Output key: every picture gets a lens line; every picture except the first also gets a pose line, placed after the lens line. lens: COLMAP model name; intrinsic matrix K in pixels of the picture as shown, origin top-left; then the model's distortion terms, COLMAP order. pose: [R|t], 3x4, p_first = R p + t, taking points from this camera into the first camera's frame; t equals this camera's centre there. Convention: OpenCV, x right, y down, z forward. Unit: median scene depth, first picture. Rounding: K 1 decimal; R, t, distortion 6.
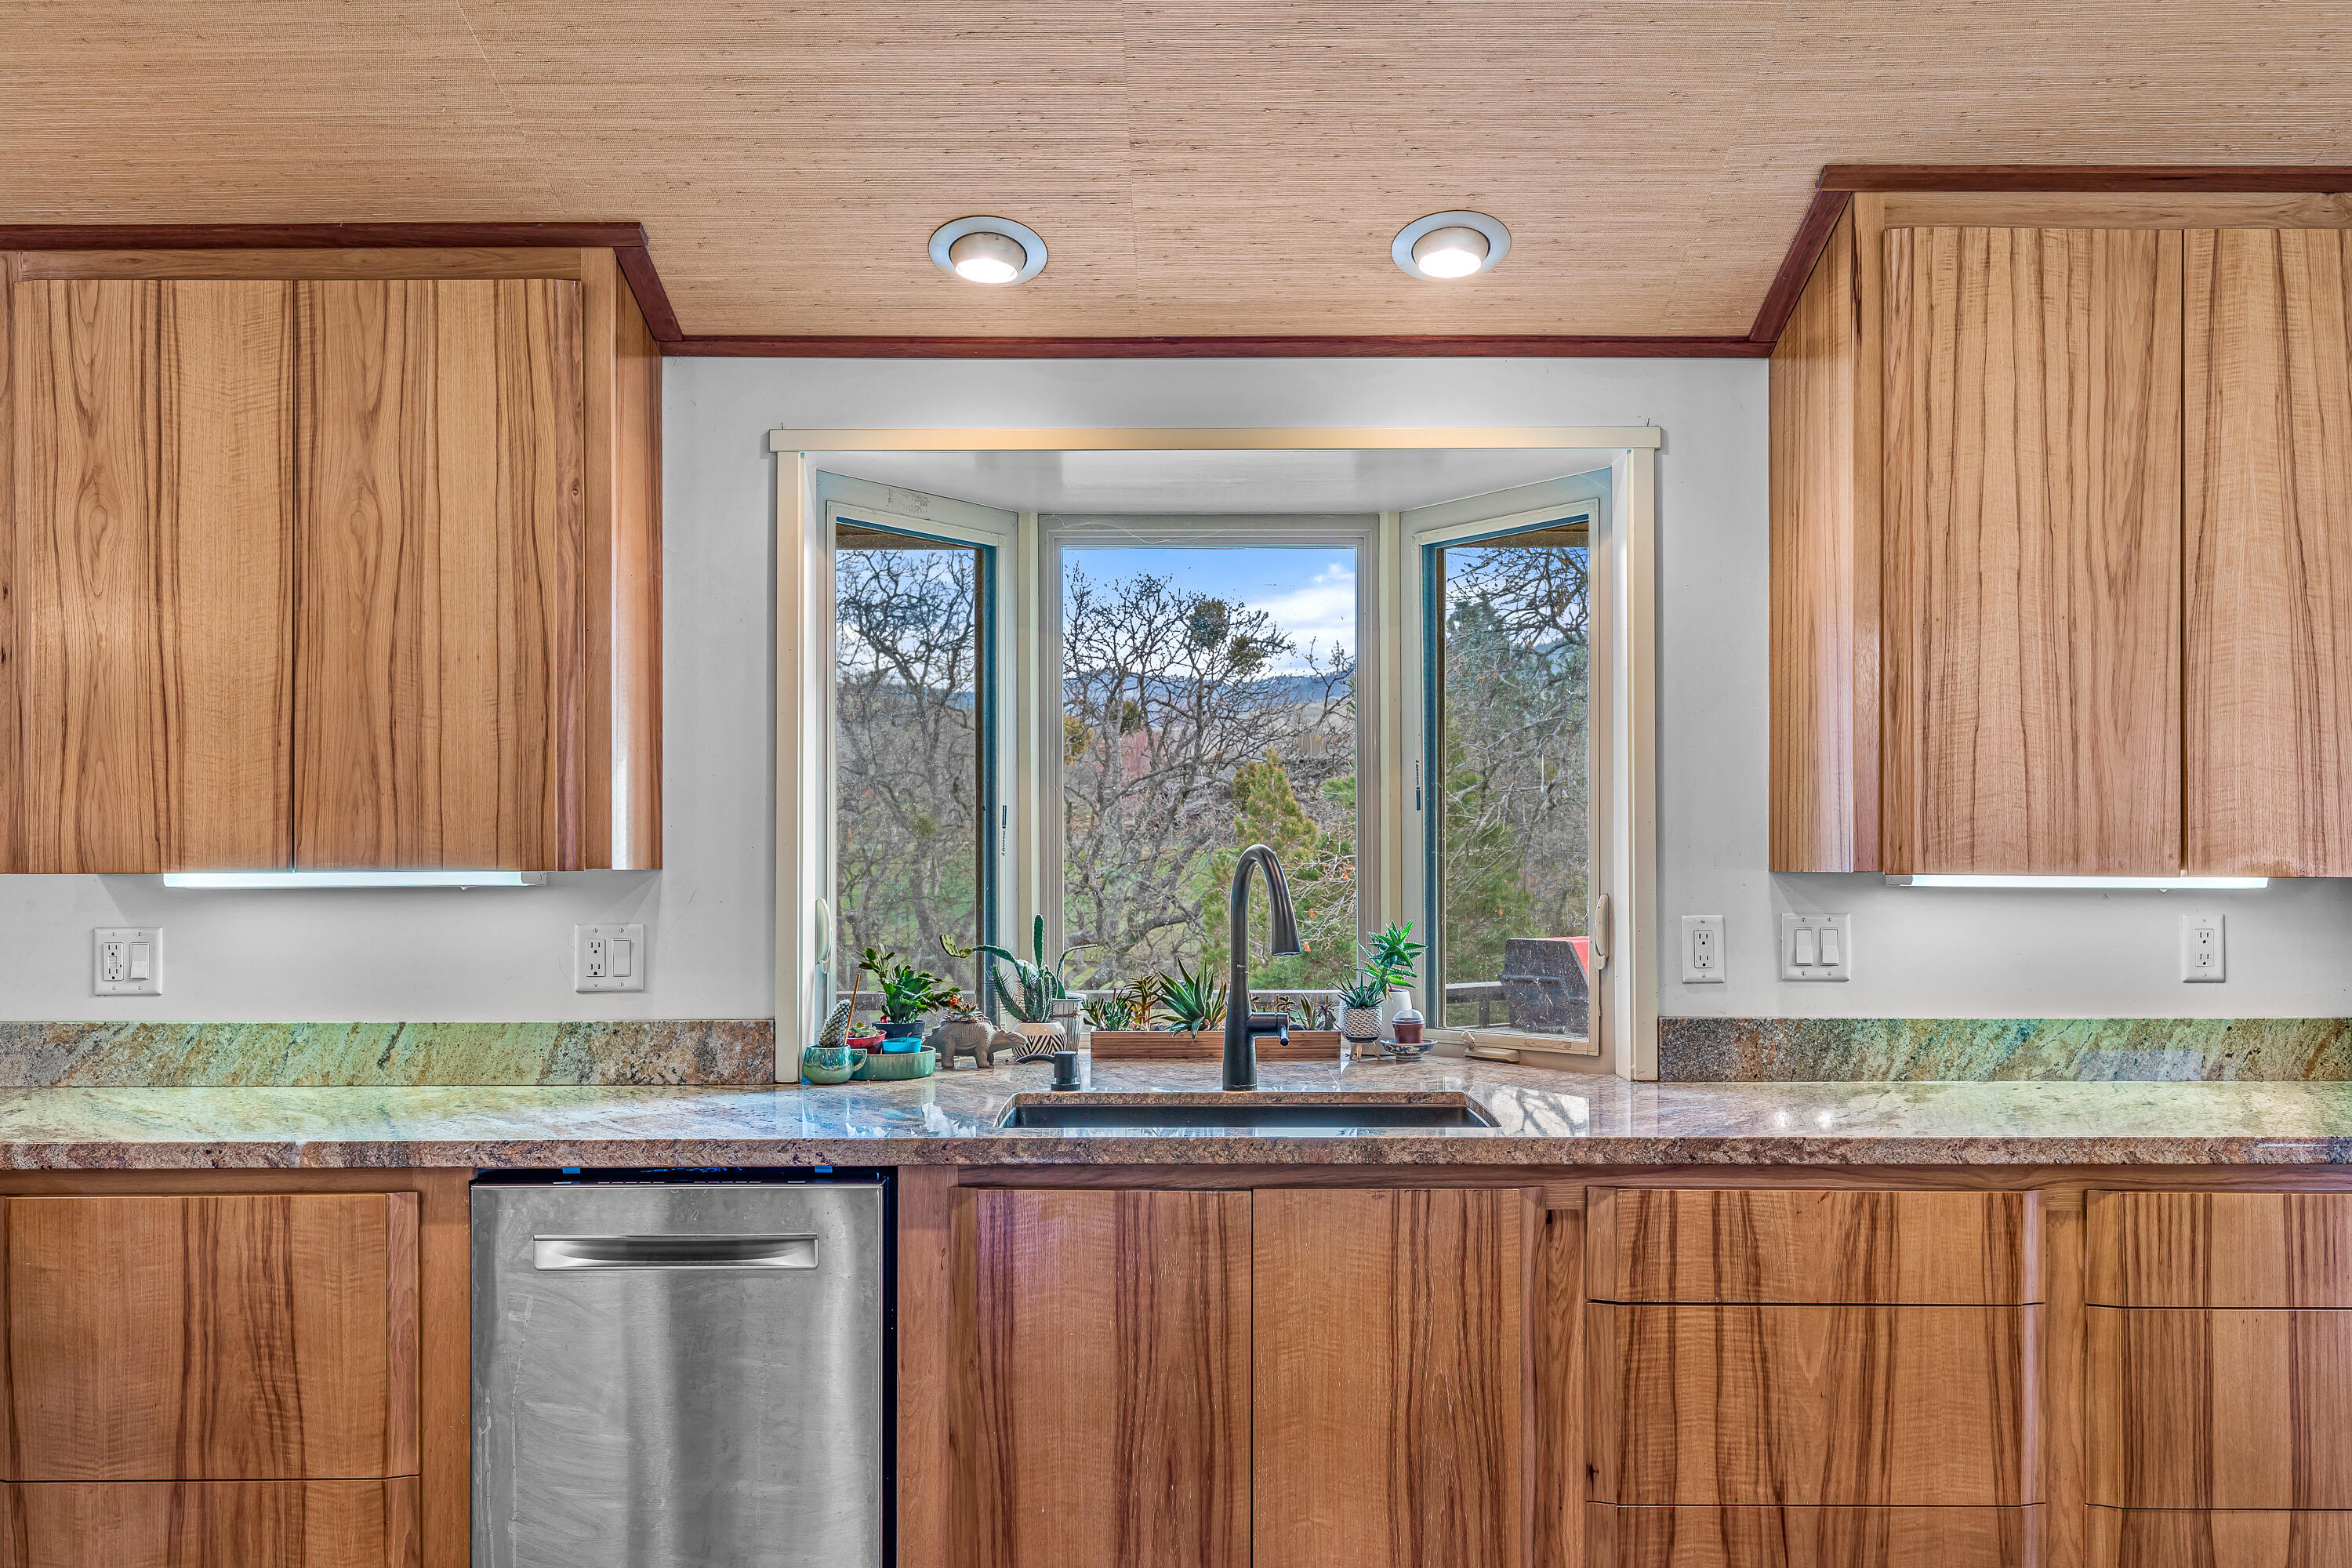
lens RADIAL K [[1972.5, 0, 1201.8], [0, 1972.5, 823.5], [0, 0, 1]] dist [0.001070, 0.004078]
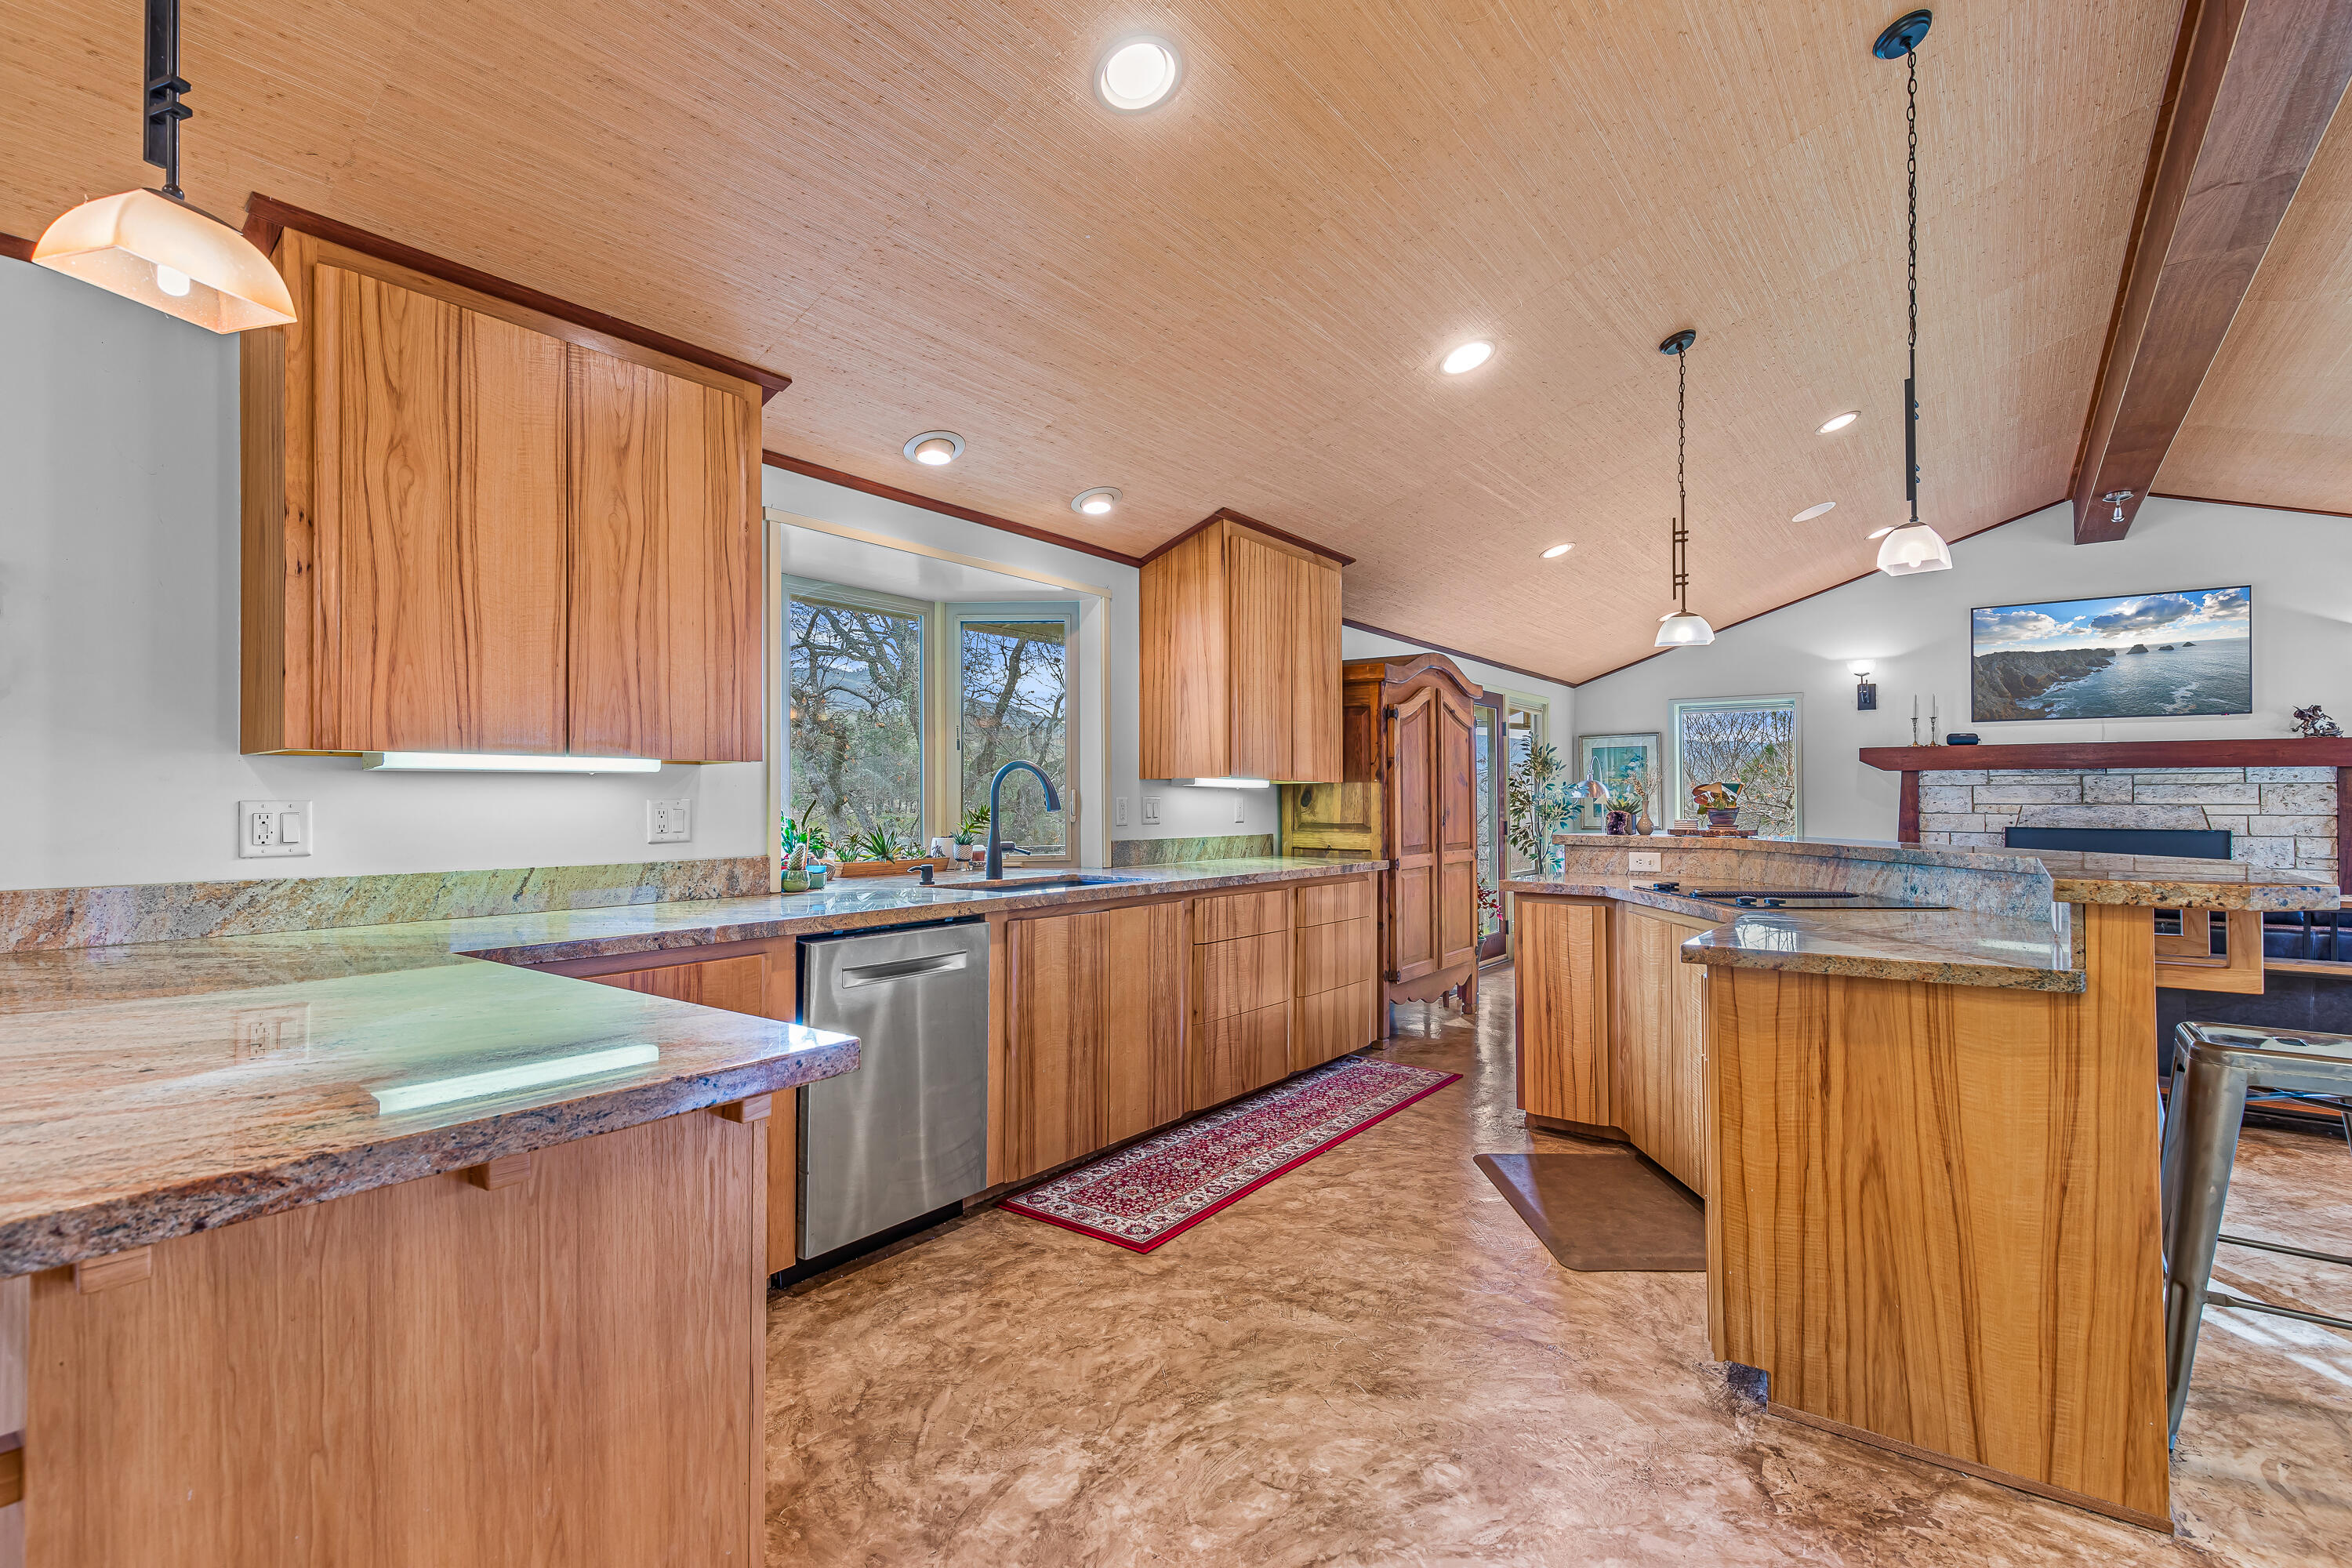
lens RADIAL K [[1078.6, 0, 1191.3], [0, 1078.6, 785.8], [0, 0, 1]] dist [0.005410, -0.000229]
pose [[0.595995, 0.013605, 0.802873, -0.811974], [-0.009489, 0.999906, -0.009899, 0.048986], [-0.802932, -0.001719, 0.596068, 0.170582]]
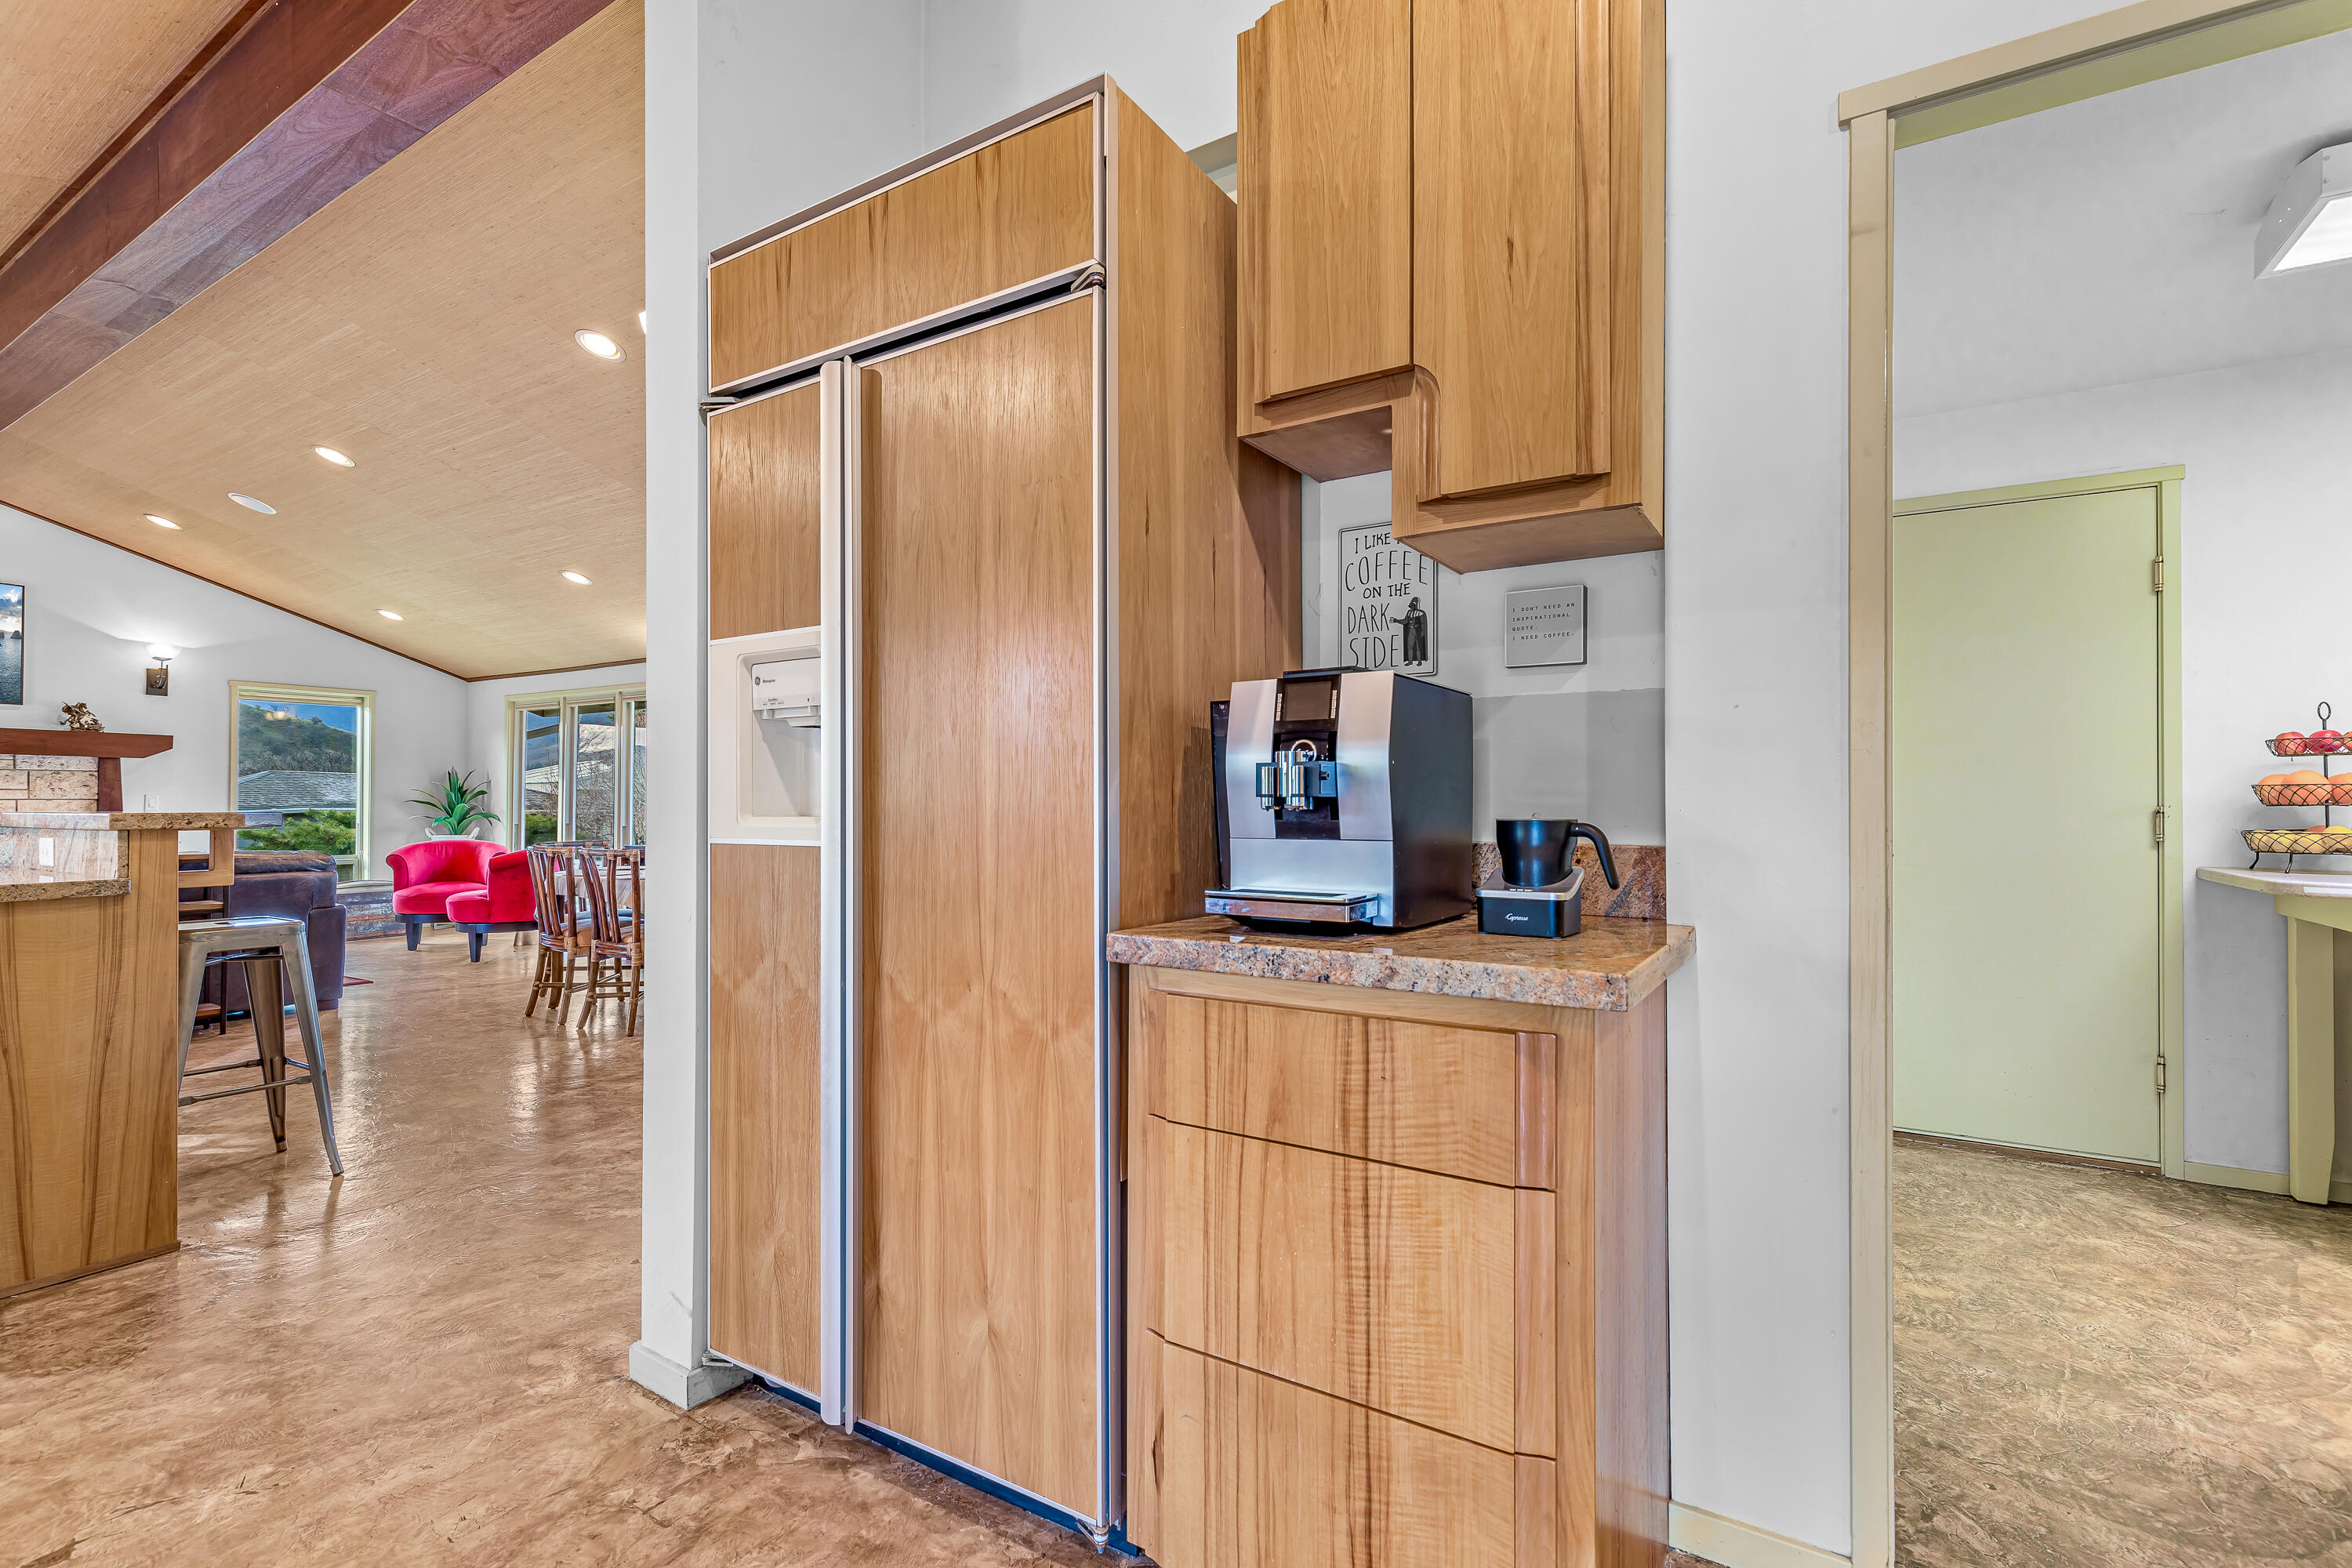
lens RADIAL K [[1078.6, 0, 1179.8], [0, 1078.6, 788.8], [0, 0, 1]] dist [0.005410, -0.000229]
pose [[-0.845195, 0.008905, 0.534384, -1.446345], [-0.003603, 0.999744, -0.022358, 0.117756], [-0.534446, -0.020823, -0.844946, 0.590790]]
